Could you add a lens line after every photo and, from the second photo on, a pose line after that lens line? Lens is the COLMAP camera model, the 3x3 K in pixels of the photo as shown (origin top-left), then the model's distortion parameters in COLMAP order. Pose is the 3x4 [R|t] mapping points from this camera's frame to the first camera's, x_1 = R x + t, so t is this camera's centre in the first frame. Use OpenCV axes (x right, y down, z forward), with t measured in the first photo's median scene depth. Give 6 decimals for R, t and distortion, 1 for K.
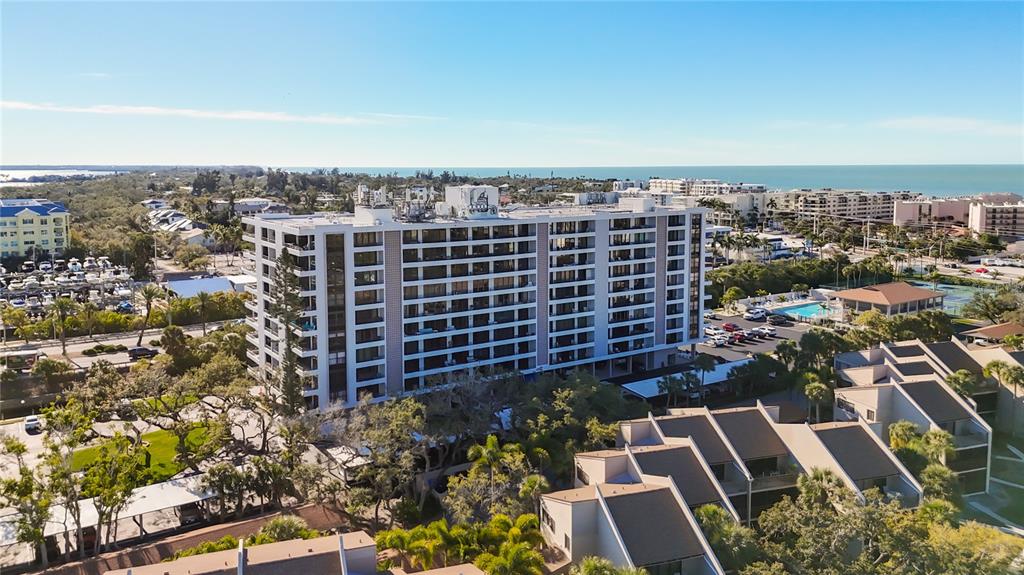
lens RADIAL K [[729.4, 0, 512.0], [0, 729.4, 287.5], [0, 0, 1]] dist [0.071783, -0.094173]
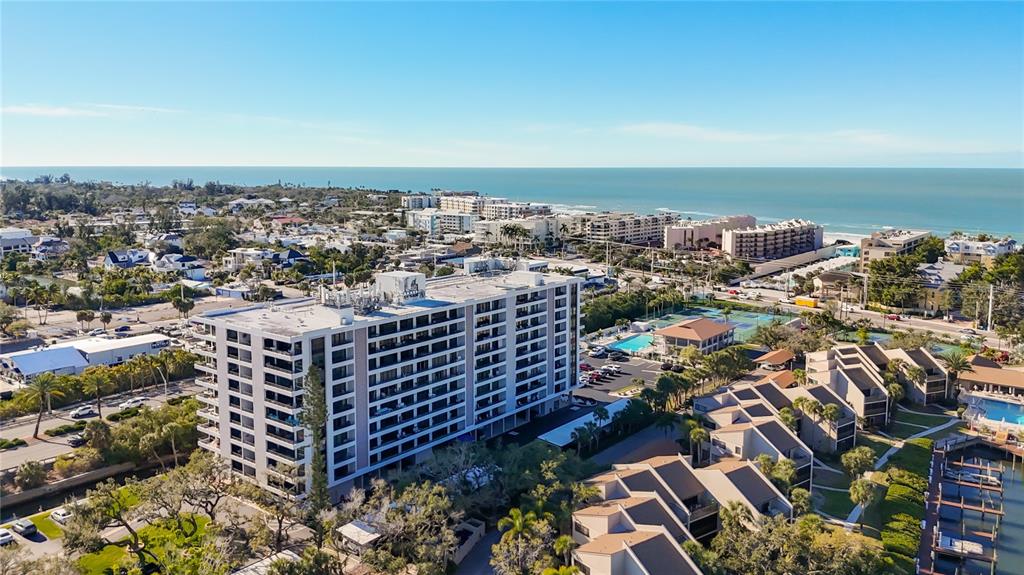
lens RADIAL K [[763.7, 0, 512.0], [0, 763.7, 287.5], [0, 0, 1]] dist [-0.010154, 0.000135]
pose [[0.948199, -0.043788, 0.314645, -0.258018], [0.043640, 0.999019, 0.007519, -0.117759], [-0.314666, 0.006602, 0.949180, -0.171627]]
